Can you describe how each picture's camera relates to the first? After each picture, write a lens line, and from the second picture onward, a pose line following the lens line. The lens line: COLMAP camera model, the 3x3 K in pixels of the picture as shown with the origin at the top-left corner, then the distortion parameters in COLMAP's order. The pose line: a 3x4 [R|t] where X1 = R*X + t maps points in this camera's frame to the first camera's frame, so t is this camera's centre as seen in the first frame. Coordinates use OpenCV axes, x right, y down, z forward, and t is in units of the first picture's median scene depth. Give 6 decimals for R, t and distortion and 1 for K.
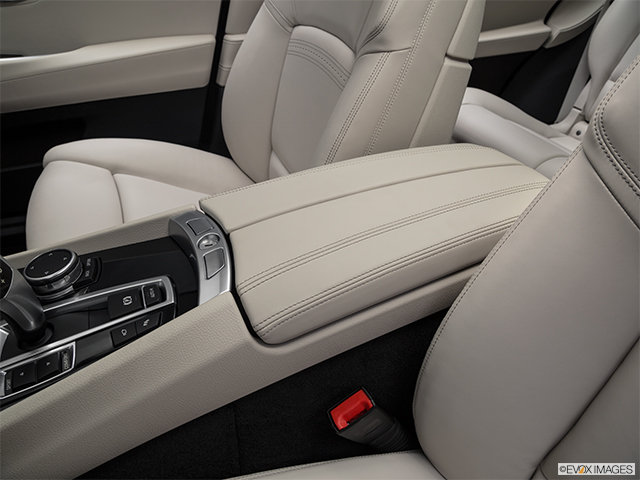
lens RADIAL K [[468.3, 0, 320.0], [0, 468.3, 240.0], [0, 0, 1]] dist [-0.139708, 0.064251]
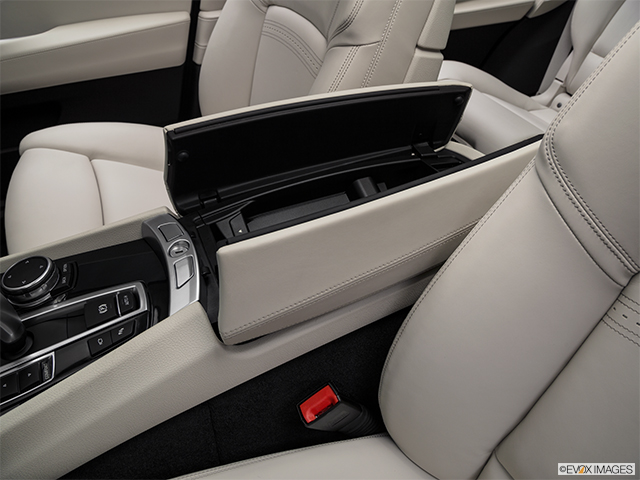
lens RADIAL K [[467.3, 0, 324.6], [0, 467.3, 239.8], [0, 0, 1]] dist [-0.141454, 0.064032]
pose [[0.999525, -0.015913, 0.026386, 0.056495], [0.013431, 0.995696, 0.091699, -0.103908], [-0.027732, -0.091301, 0.995437, -0.028264]]
